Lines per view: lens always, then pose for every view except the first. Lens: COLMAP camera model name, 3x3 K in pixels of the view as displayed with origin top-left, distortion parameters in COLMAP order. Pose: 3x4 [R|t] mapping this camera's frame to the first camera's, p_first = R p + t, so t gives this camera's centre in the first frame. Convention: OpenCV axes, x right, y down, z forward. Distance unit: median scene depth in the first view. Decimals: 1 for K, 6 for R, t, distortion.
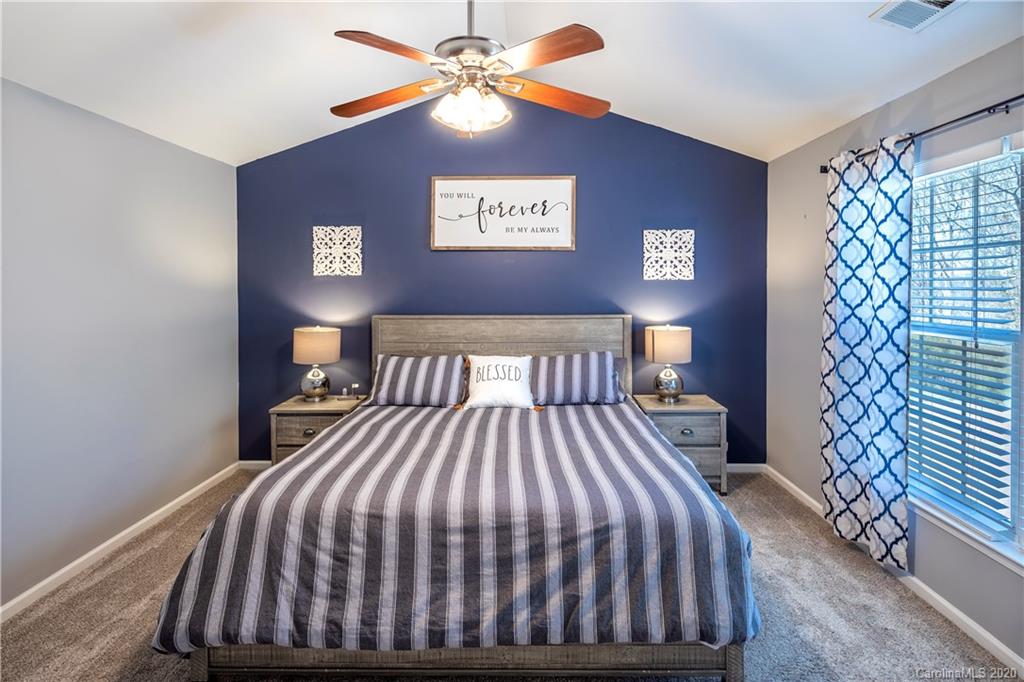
lens RADIAL K [[492.4, 0, 510.0], [0, 492.4, 291.7], [0, 0, 1]] dist [0.001760, 0.000127]
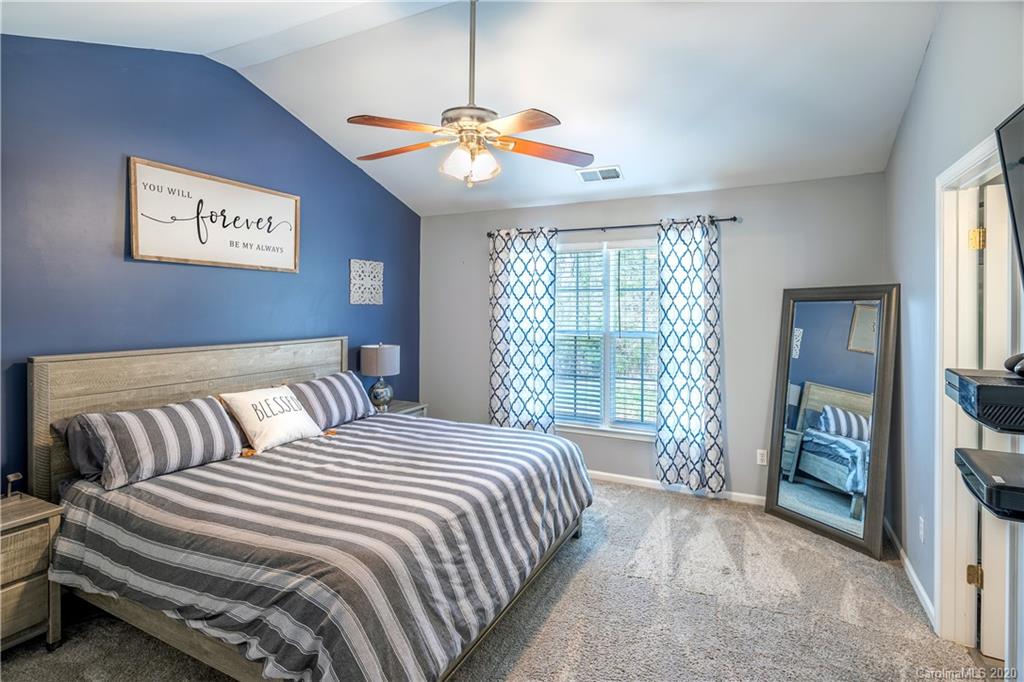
lens RADIAL K [[493.7, 0, 520.9], [0, 493.7, 317.9], [0, 0, 1]] dist [-0.003148, -0.000709]
pose [[0.435621, -0.013729, 0.900026, -0.556929], [0.011413, 0.999888, 0.009729, -0.000019], [-0.900058, 0.006034, 0.435729, 0.179641]]
